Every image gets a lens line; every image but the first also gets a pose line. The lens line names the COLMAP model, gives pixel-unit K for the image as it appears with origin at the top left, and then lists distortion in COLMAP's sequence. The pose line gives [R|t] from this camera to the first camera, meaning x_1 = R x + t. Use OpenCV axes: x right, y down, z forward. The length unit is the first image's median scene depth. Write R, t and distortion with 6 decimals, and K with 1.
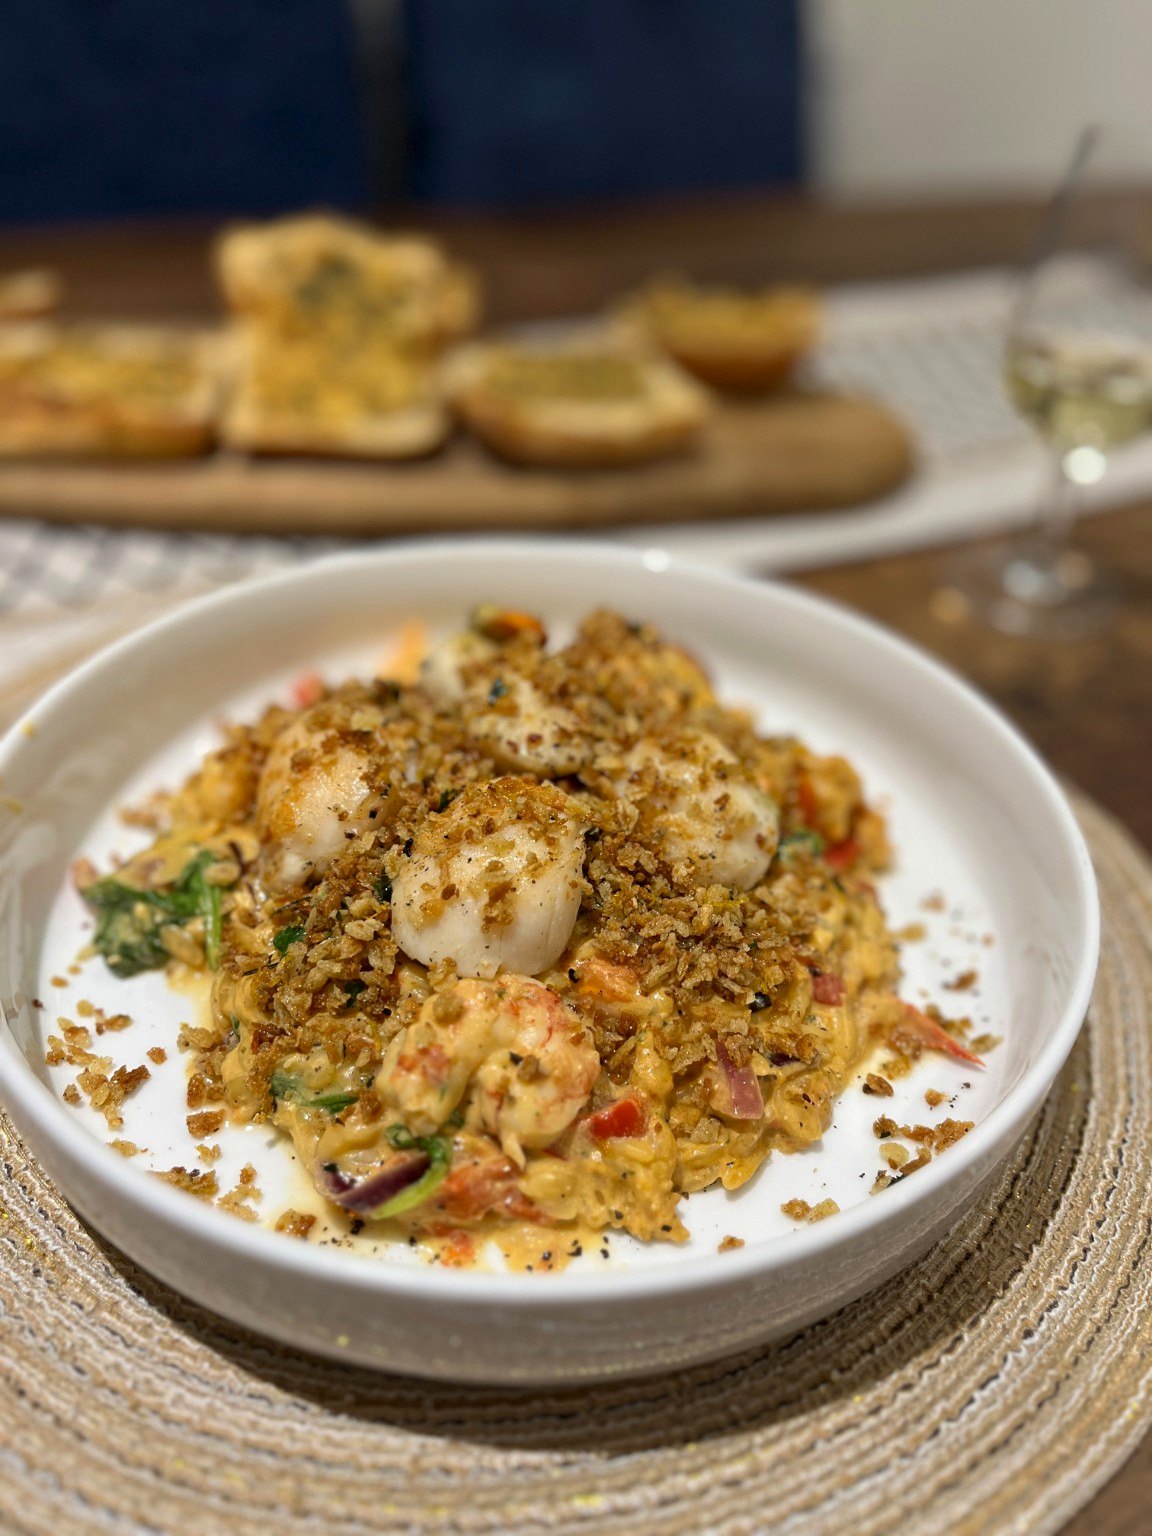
lens RADIAL K [[1113.1, 0, 576.0], [0, 1113.1, 768.0], [0, 0, 1]] dist [-0.005833, -0.021037]
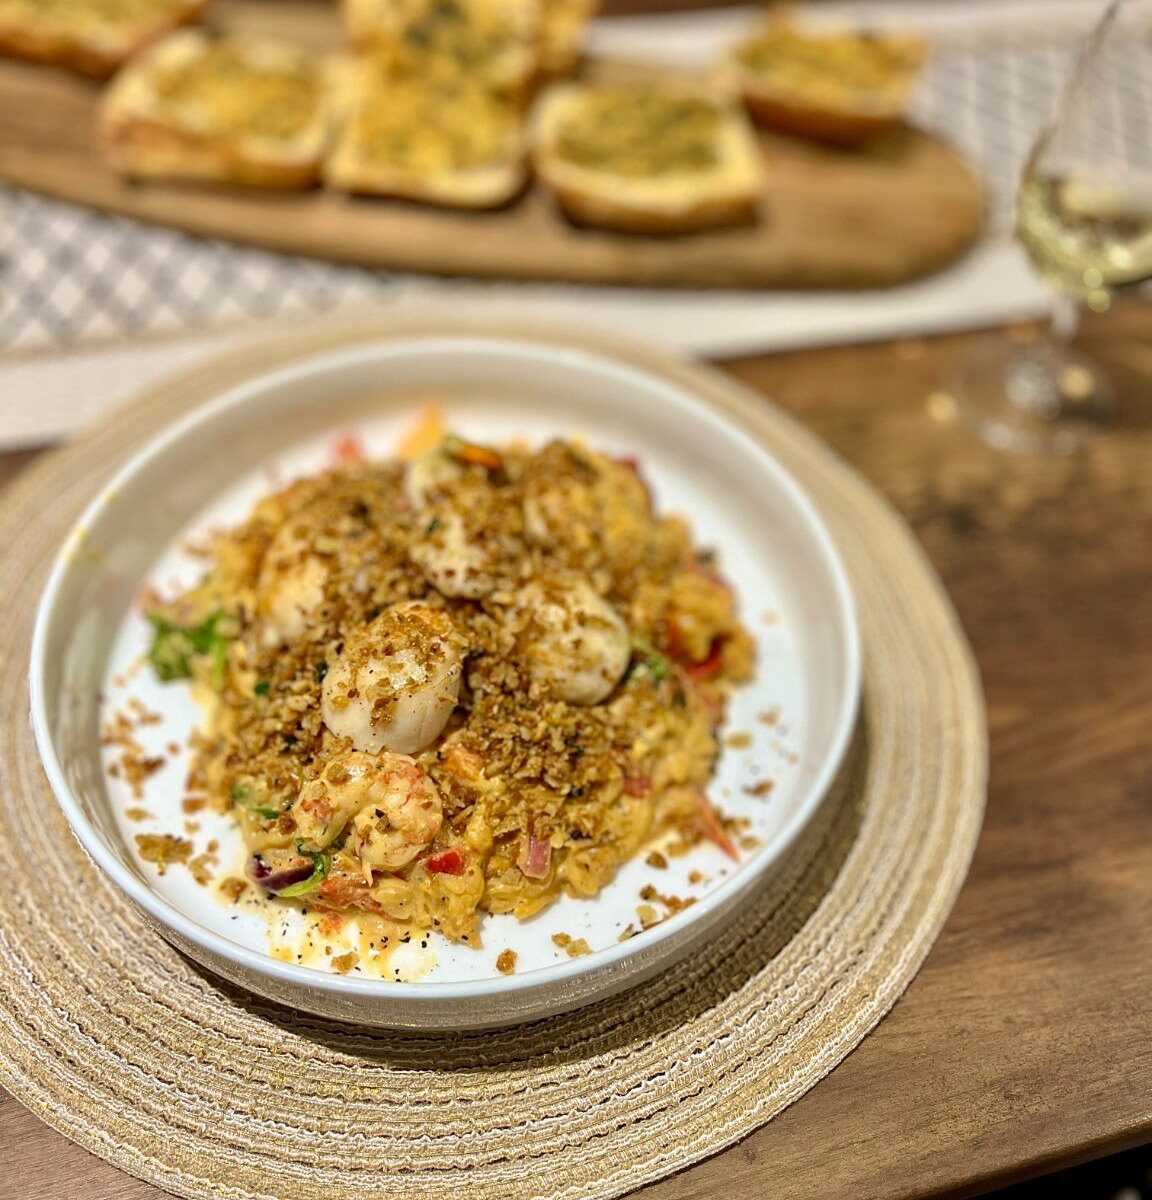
lens RADIAL K [[1049.5, 0, 576.0], [0, 1049.5, 600.0], [0, 0, 1]] dist [0.034737, -0.118713]
pose [[0.979178, 0.157873, -0.127622, 0.313914], [-0.125430, 0.964802, 0.231138, -0.345031], [0.159620, -0.210318, 0.964514, -0.230194]]
